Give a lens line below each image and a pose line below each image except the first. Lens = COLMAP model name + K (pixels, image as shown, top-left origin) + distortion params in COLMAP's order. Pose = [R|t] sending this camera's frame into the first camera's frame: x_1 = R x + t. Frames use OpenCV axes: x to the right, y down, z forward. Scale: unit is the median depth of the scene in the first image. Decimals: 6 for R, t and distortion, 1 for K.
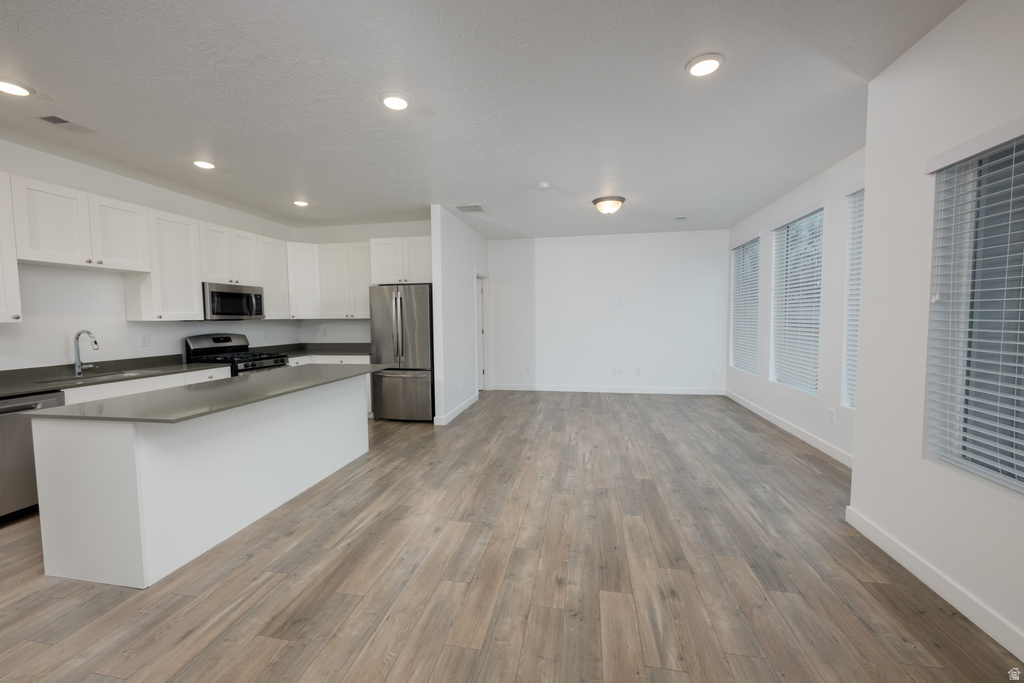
lens RADIAL K [[404.3, 0, 514.5], [0, 404.3, 344.2], [0, 0, 1]] dist [-0.002415, -0.000708]
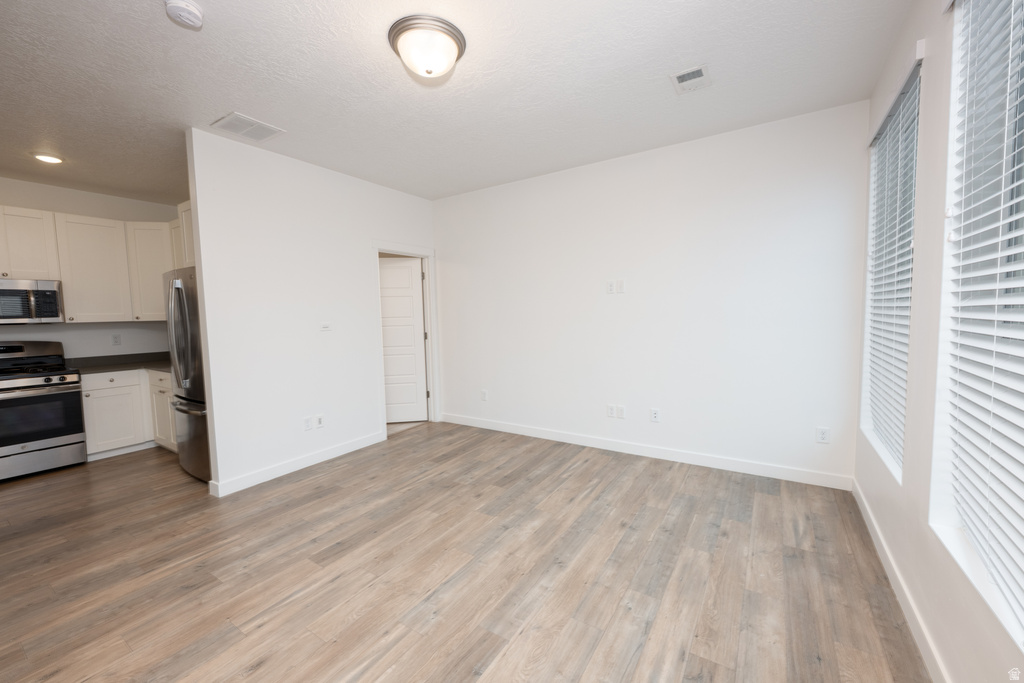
lens RADIAL K [[404.3, 0, 516.1], [0, 404.3, 342.4], [0, 0, 1]] dist [-0.002415, -0.000708]
pose [[0.923889, 0.018261, -0.382224, 0.696154], [-0.013350, 0.999791, 0.015497, -0.070756], [0.382427, -0.009215, 0.923940, 0.918176]]
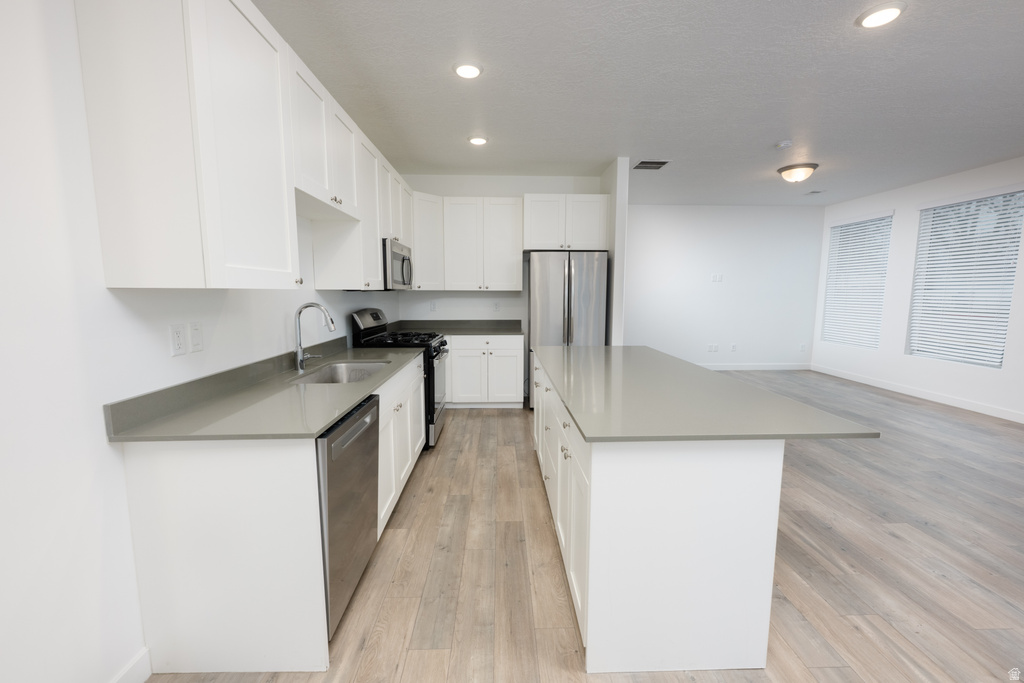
lens RADIAL K [[424.3, 0, 511.0], [0, 424.3, 336.1], [0, 0, 1]] dist [-0.000068, -0.000317]
pose [[0.976720, -0.011075, 0.214234, -0.897672], [0.003780, 0.999400, 0.034432, -0.000238], [-0.214487, -0.032821, 0.976175, 0.232372]]
